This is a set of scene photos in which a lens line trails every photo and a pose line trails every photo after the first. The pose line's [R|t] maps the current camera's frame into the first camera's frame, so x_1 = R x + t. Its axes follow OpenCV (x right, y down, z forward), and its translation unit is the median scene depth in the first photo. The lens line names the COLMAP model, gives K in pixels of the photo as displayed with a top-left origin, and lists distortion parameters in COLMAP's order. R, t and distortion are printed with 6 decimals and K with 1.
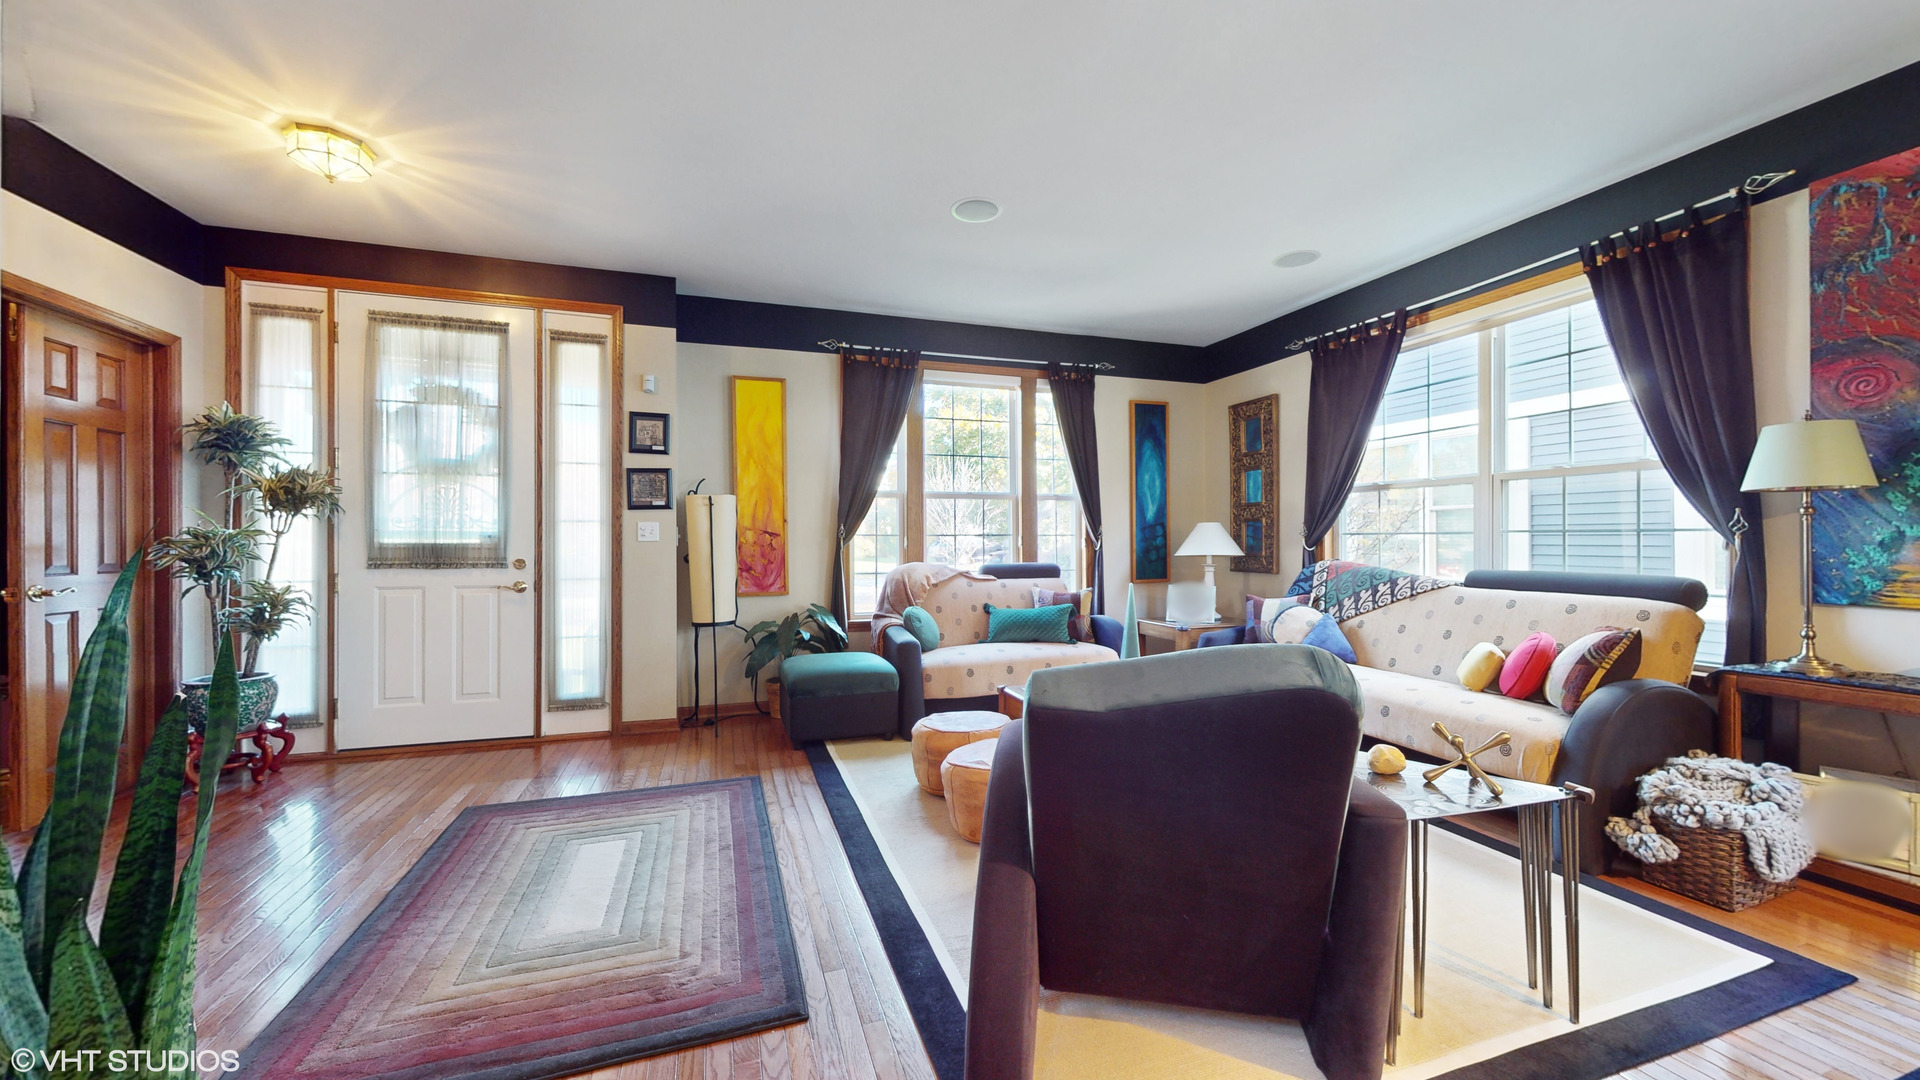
lens RADIAL K [[708.1, 0, 956.3], [0, 708.1, 539.8], [0, 0, 1]] dist [0.001267, 0.000046]
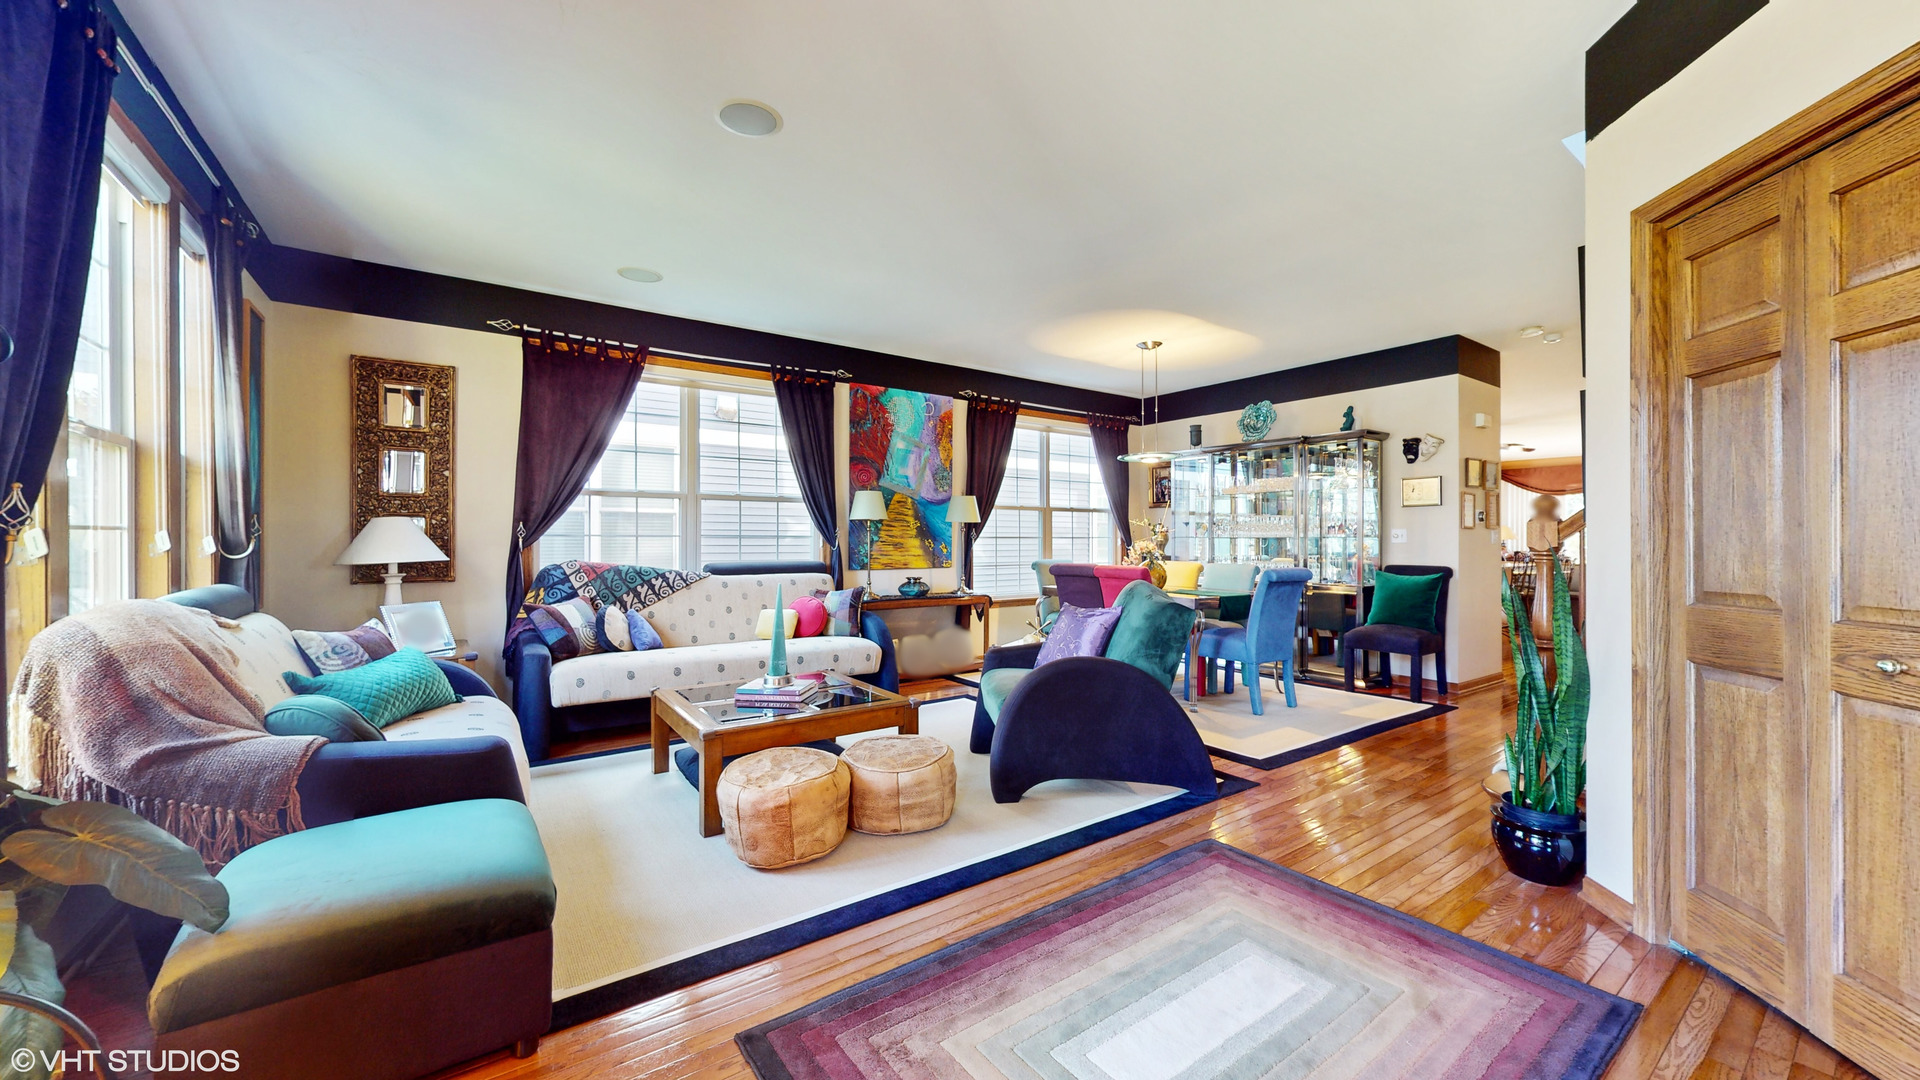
lens RADIAL K [[708.1, 0, 961.1], [0, 708.1, 541.0], [0, 0, 1]] dist [0.001267, 0.000046]
pose [[-0.288942, -0.001443, 0.957346, -0.640215], [-0.005311, 0.999986, -0.000096, -0.002540], [-0.957332, -0.005112, -0.288945, 0.812756]]
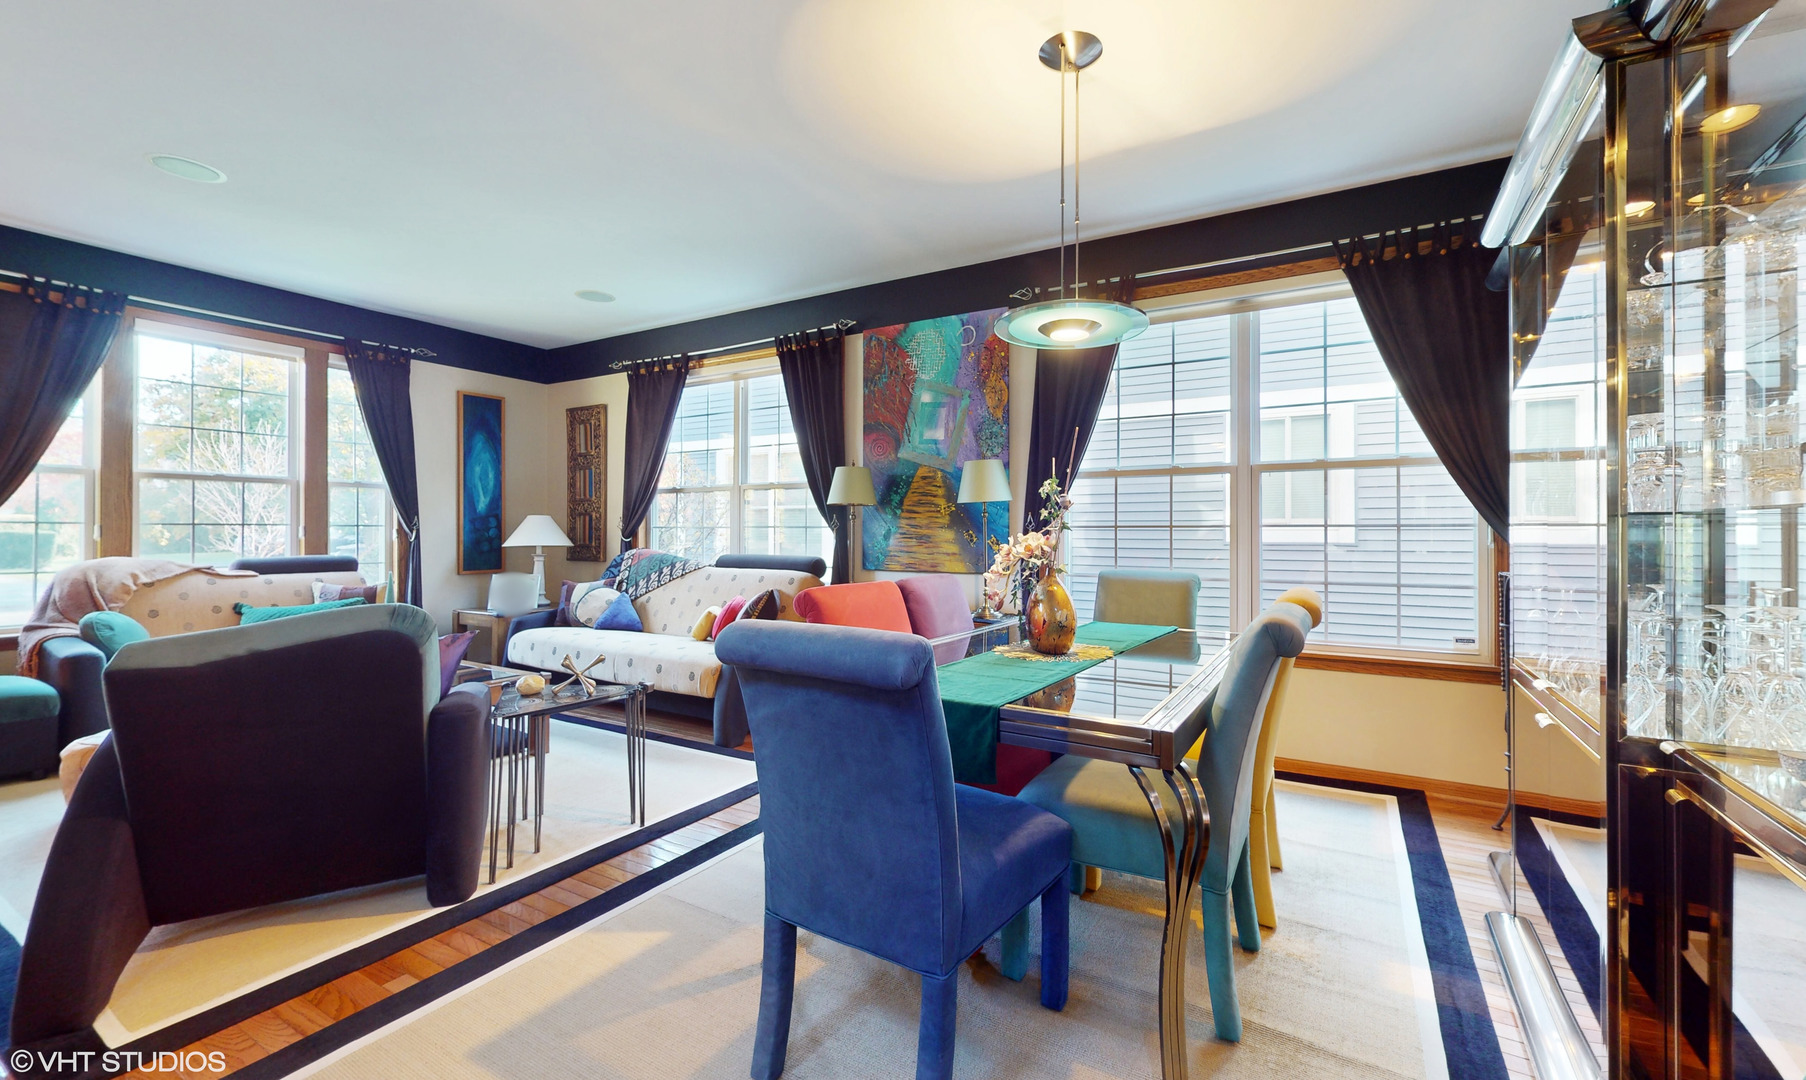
lens RADIAL K [[709.1, 0, 955.1], [0, 709.1, 530.5], [0, 0, 1]] dist [-0.000935, 0.000491]
pose [[0.734854, 0.007983, 0.678178, 0.114072], [-0.006104, 0.999968, -0.005157, -0.000210], [-0.678198, -0.000350, 0.734879, -0.273475]]
